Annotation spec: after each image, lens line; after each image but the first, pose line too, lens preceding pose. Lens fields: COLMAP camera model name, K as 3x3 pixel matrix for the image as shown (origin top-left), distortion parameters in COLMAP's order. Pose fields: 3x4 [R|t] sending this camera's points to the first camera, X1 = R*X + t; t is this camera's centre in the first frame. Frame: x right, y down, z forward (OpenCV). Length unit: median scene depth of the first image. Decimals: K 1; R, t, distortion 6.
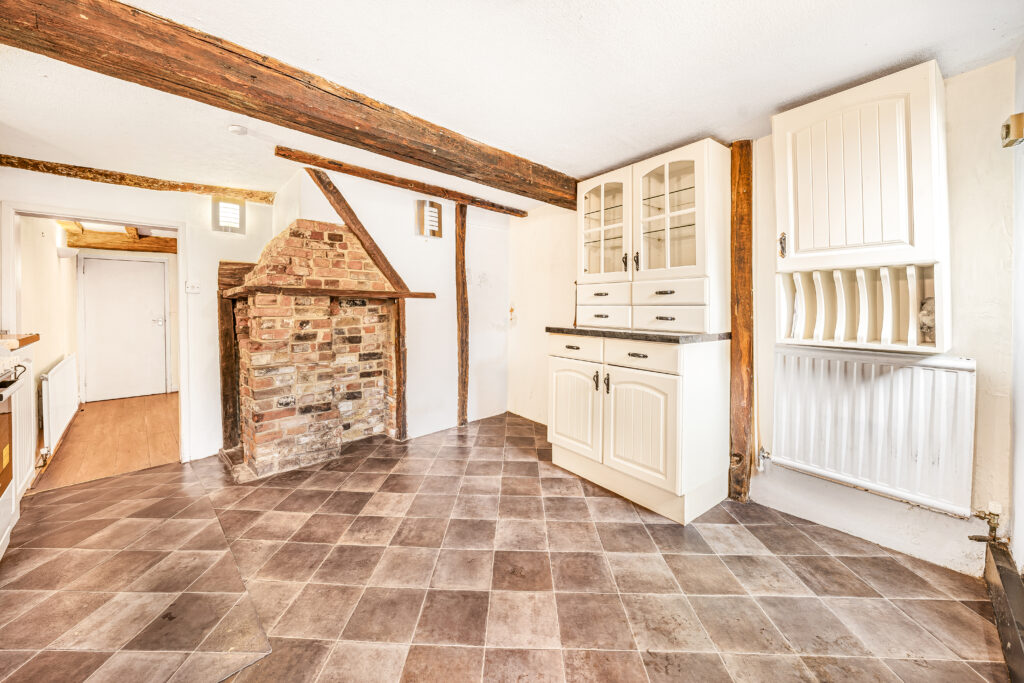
lens RADIAL K [[378.4, 0, 494.8], [0, 378.4, 308.0], [0, 0, 1]] dist [-0.016632, -0.000058]
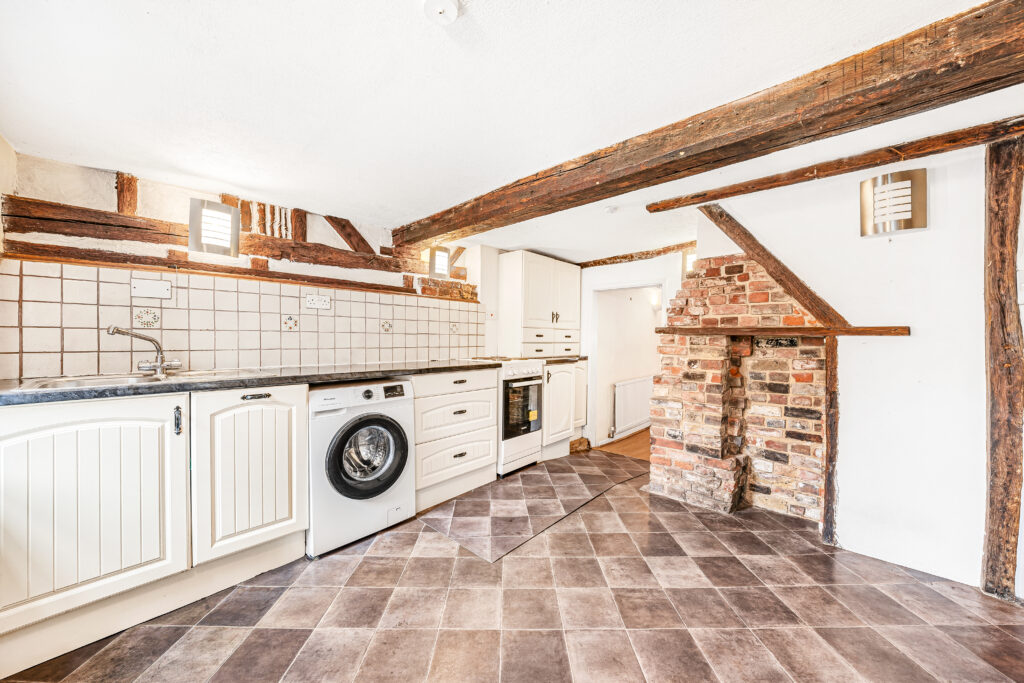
lens RADIAL K [[370.1, 0, 512.0], [0, 370.1, 341.5], [0, 0, 1]] dist [-0.016539, 0.000026]
pose [[0.064090, 0.005400, -0.997930, 0.430066], [-0.013567, 0.999898, 0.004539, -0.013220], [0.997852, 0.013248, 0.064156, 0.431959]]
